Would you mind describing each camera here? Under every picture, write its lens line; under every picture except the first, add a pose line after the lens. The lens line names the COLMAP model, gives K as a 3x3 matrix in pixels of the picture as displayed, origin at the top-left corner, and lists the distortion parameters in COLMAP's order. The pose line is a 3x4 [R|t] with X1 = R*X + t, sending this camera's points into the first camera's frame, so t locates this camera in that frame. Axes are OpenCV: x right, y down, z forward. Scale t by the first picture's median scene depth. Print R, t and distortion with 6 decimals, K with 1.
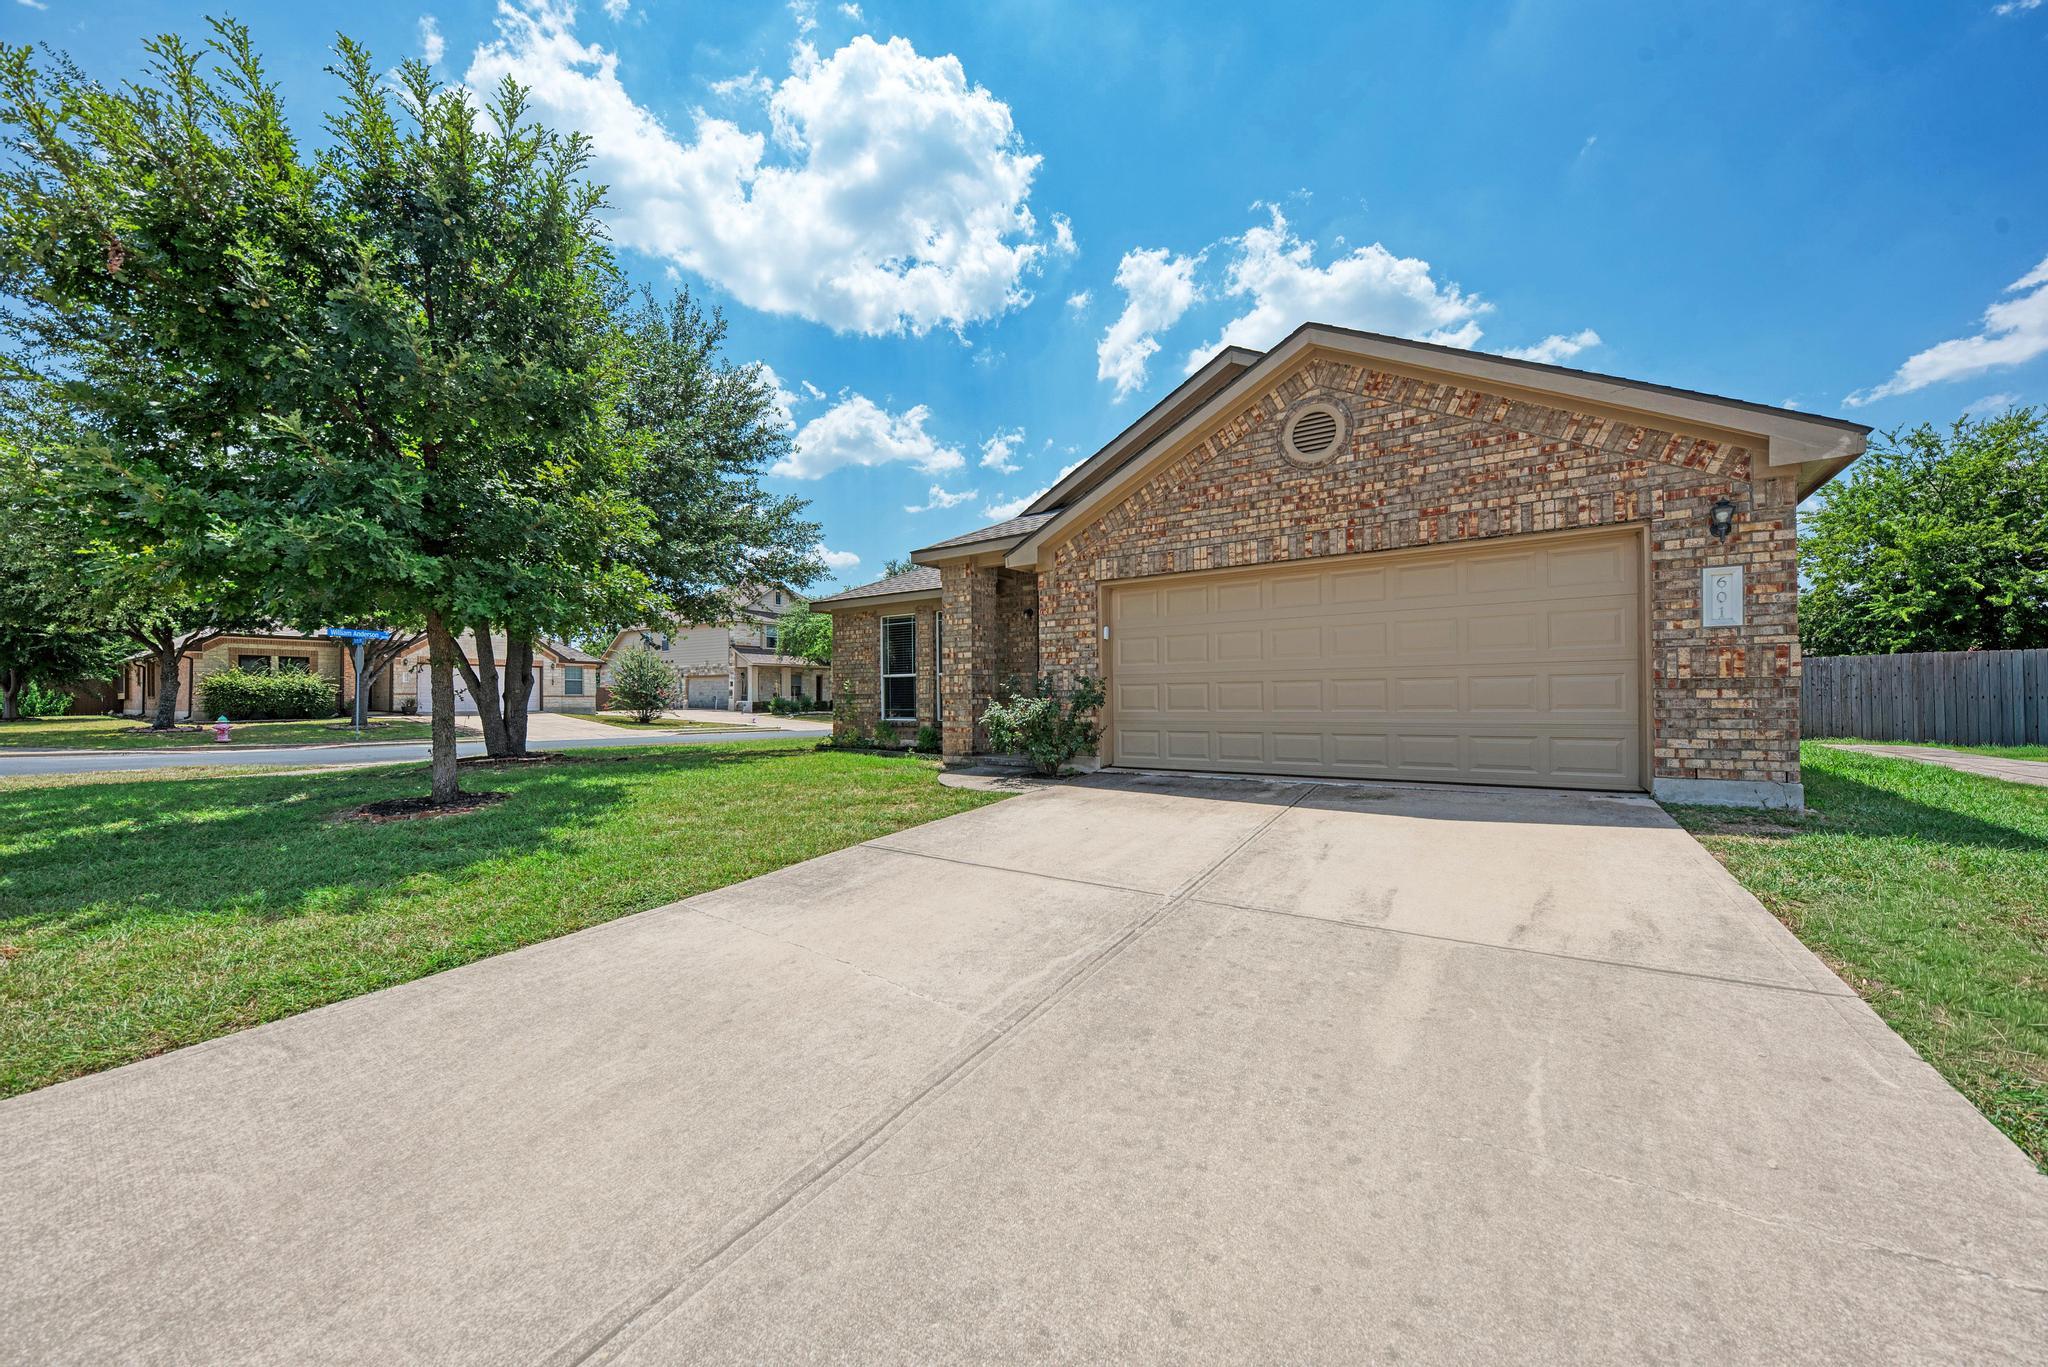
lens RADIAL K [[735.0, 0, 1022.9], [0, 735.0, 689.2], [0, 0, 1]] dist [0.006798, -0.001663]
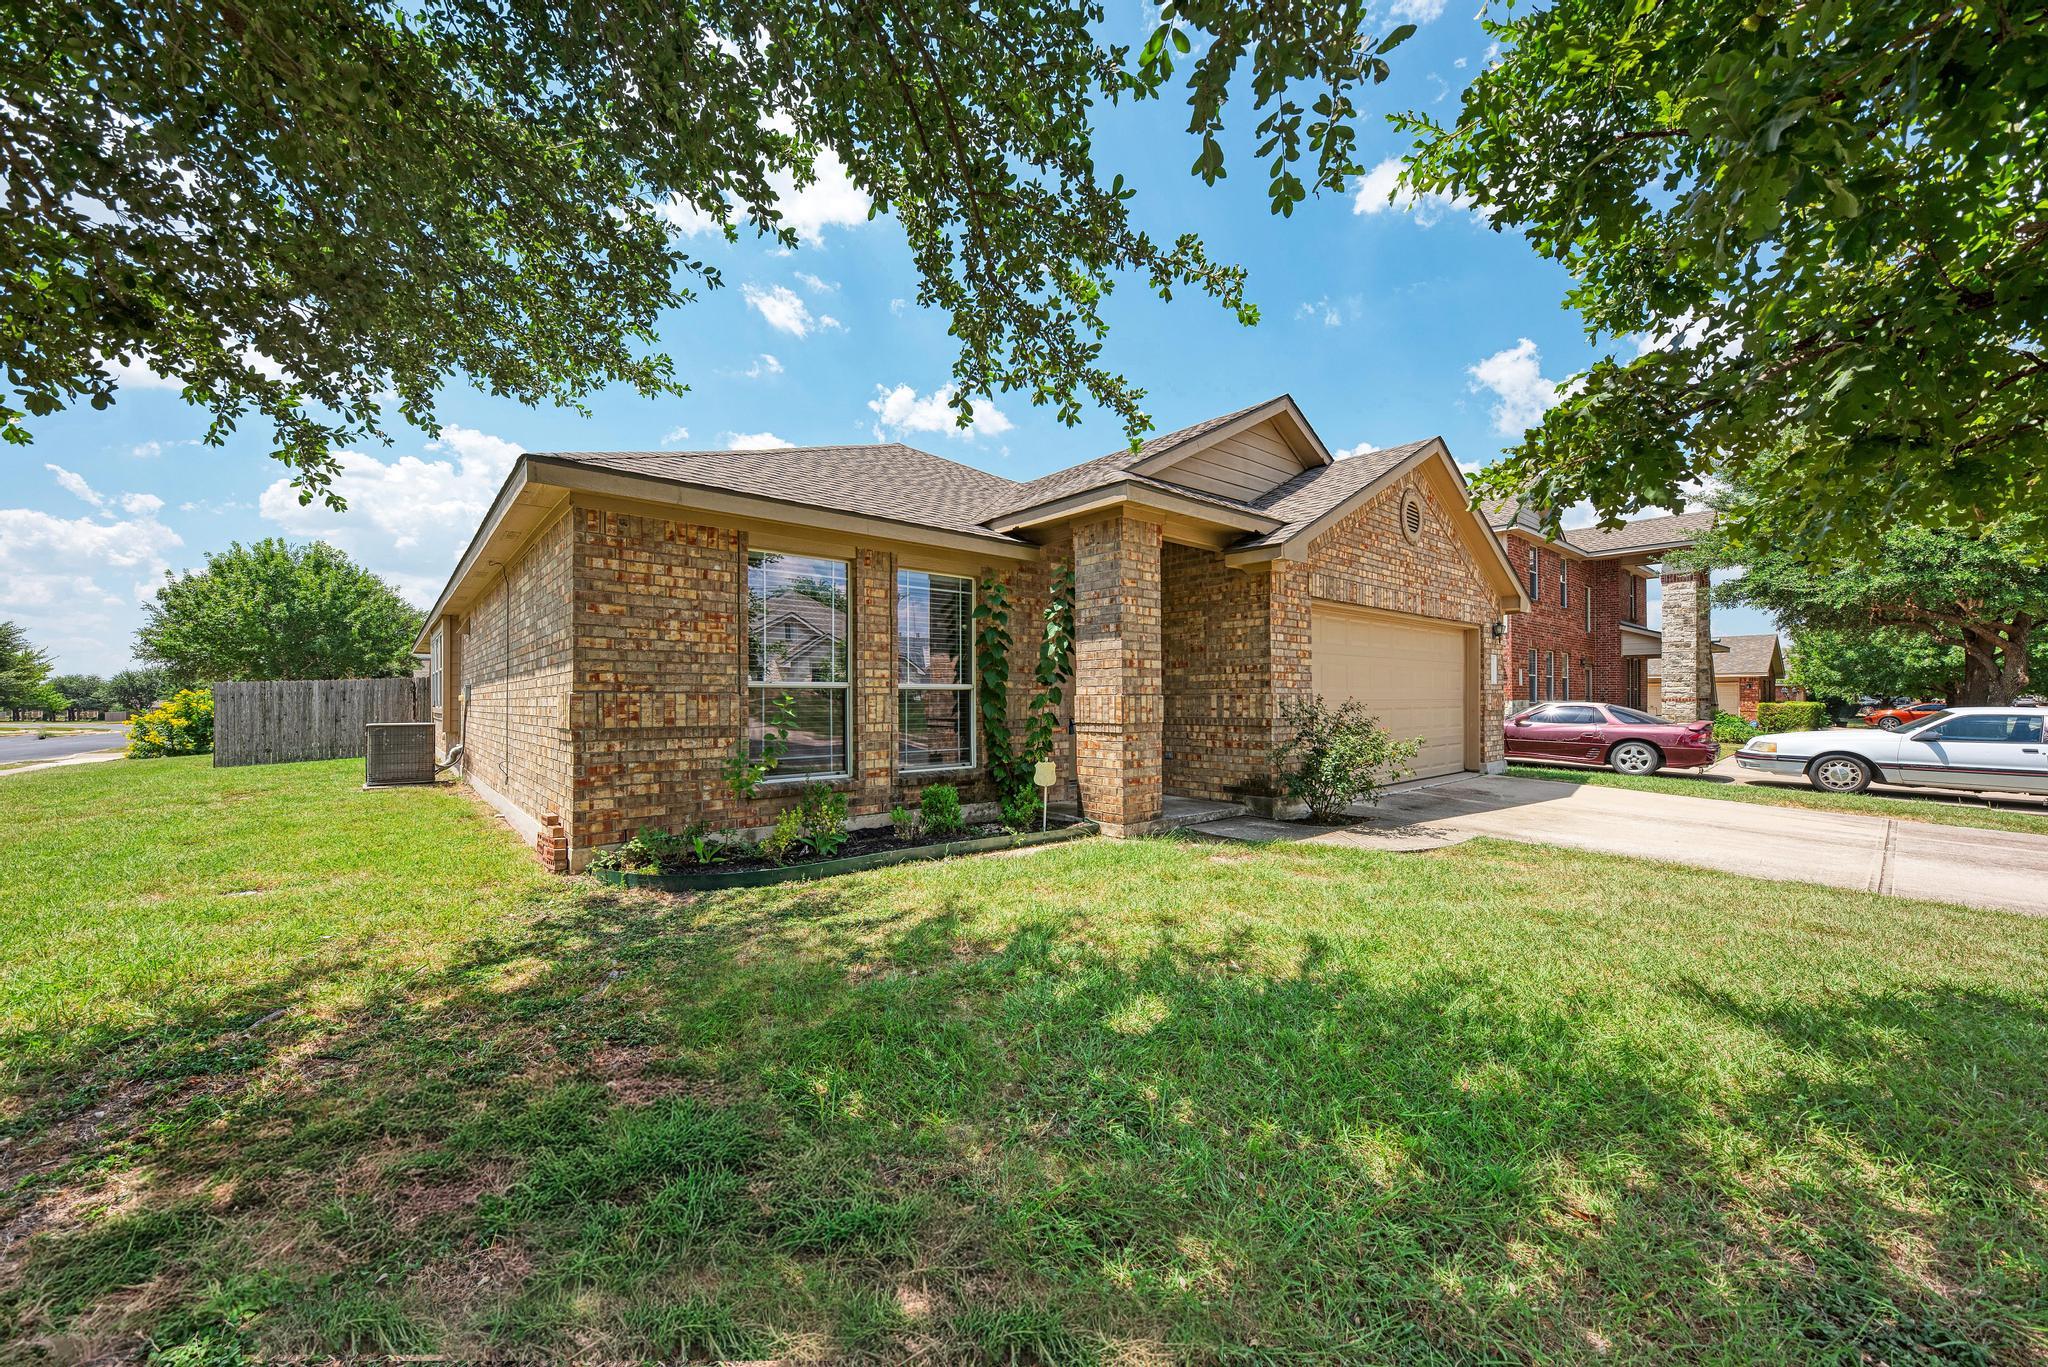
lens RADIAL K [[735.0, 0, 1016.3], [0, 735.0, 686.1], [0, 0, 1]] dist [0.006798, -0.001663]
pose [[0.269594, 0.025663, 0.962632, -0.830004], [-0.010908, 0.999662, -0.023595, -0.011889], [-0.962912, -0.004139, 0.269783, 1.064691]]
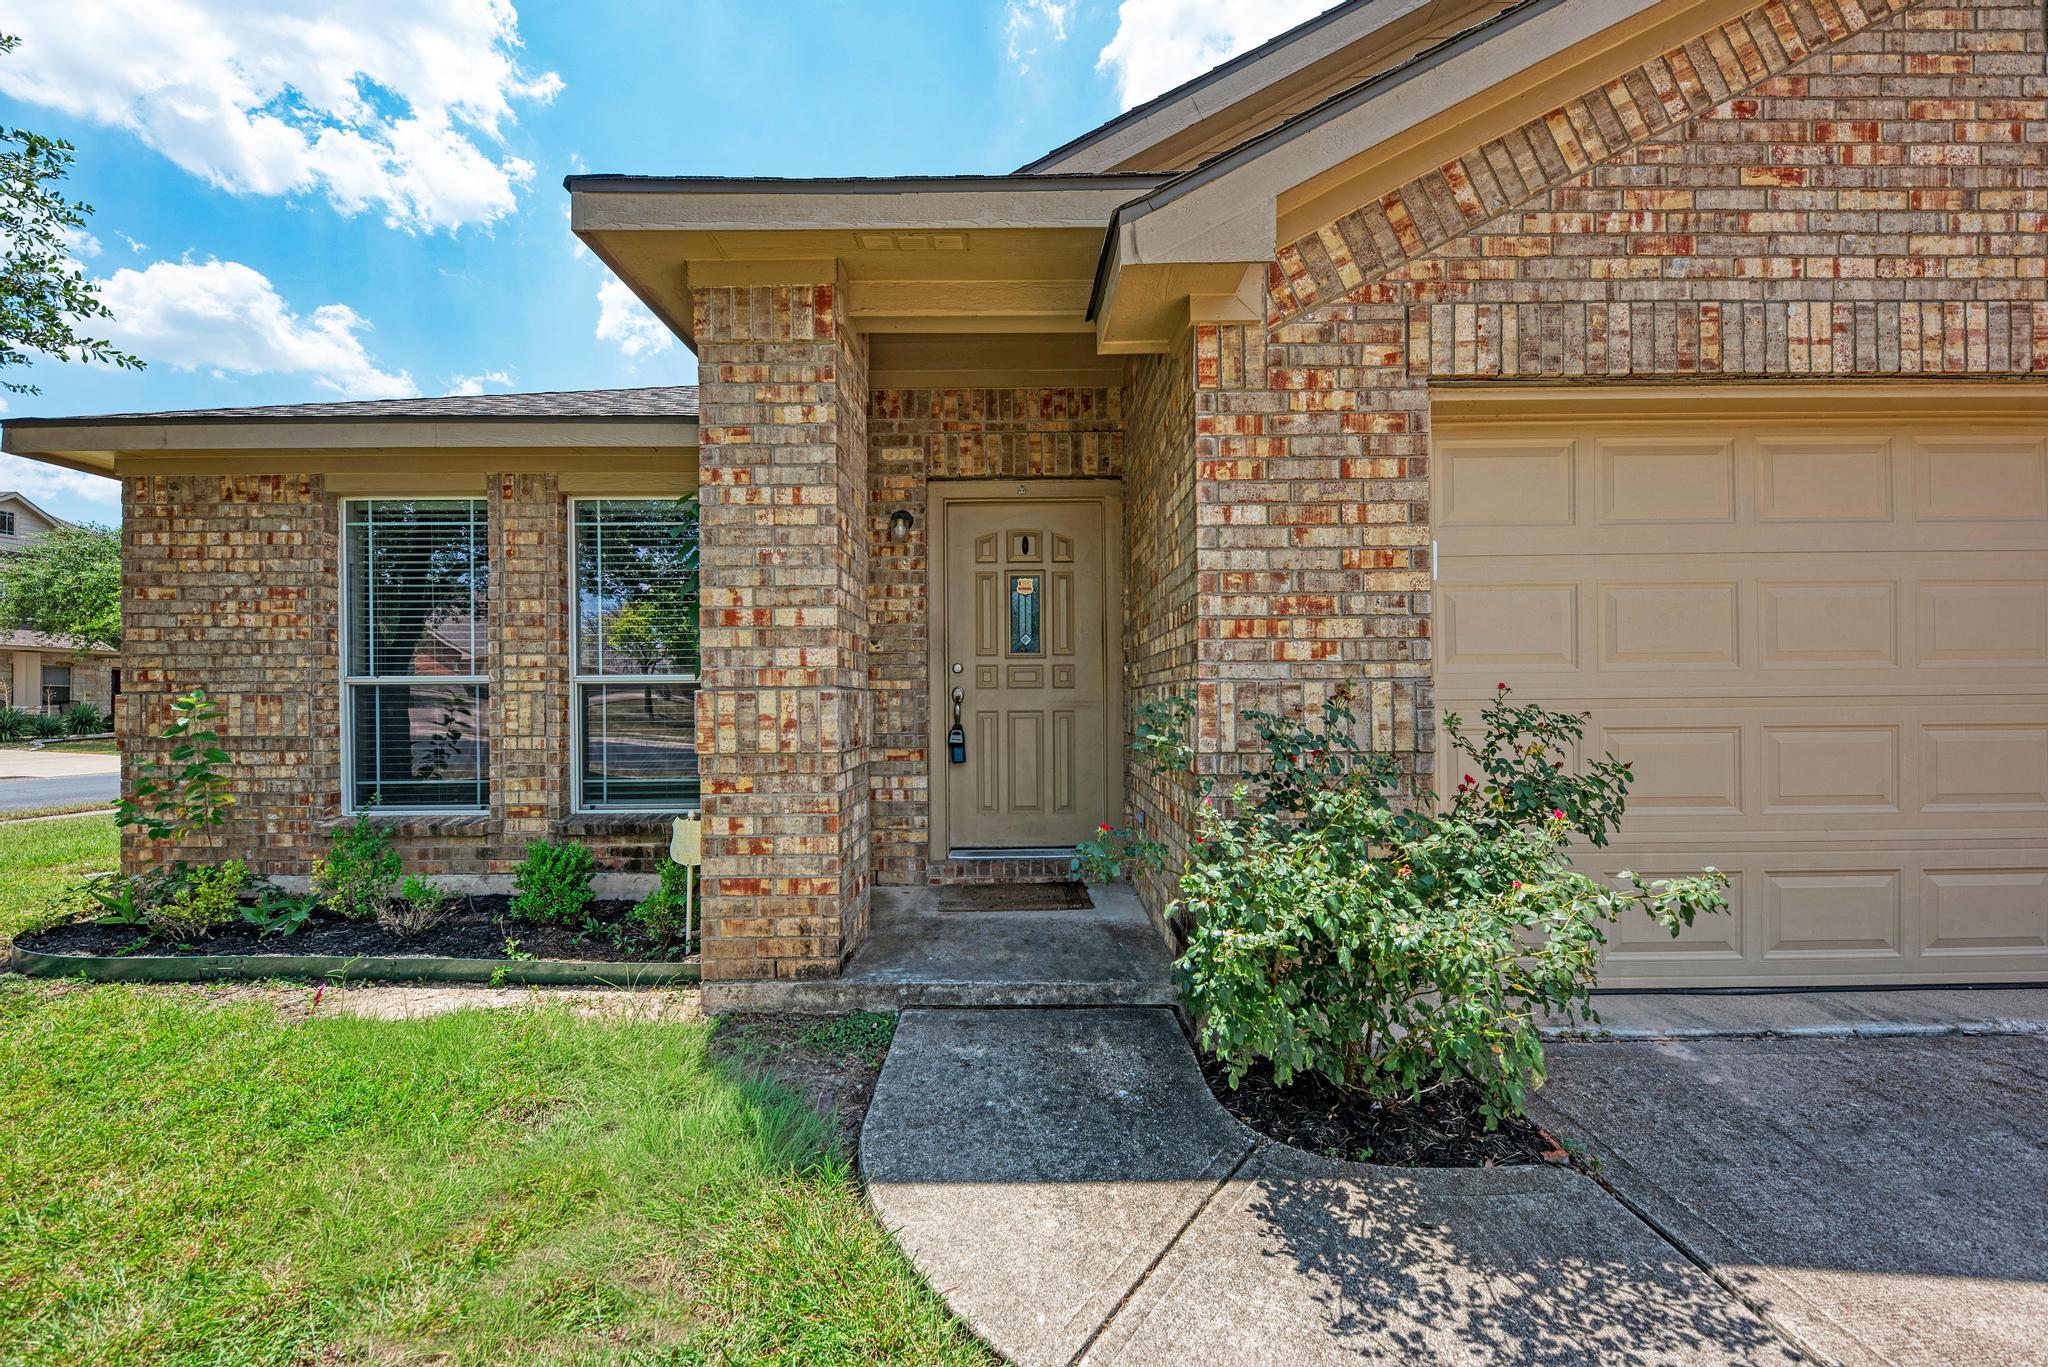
lens RADIAL K [[735.0, 0, 1021.6], [0, 735.0, 691.4], [0, 0, 1]] dist [0.006798, -0.001663]
pose [[0.821603, 0.007924, 0.570005, -0.192682], [-0.006536, 0.999969, -0.004480, -0.019799], [-0.570022, -0.000045, 0.821629, 0.821016]]
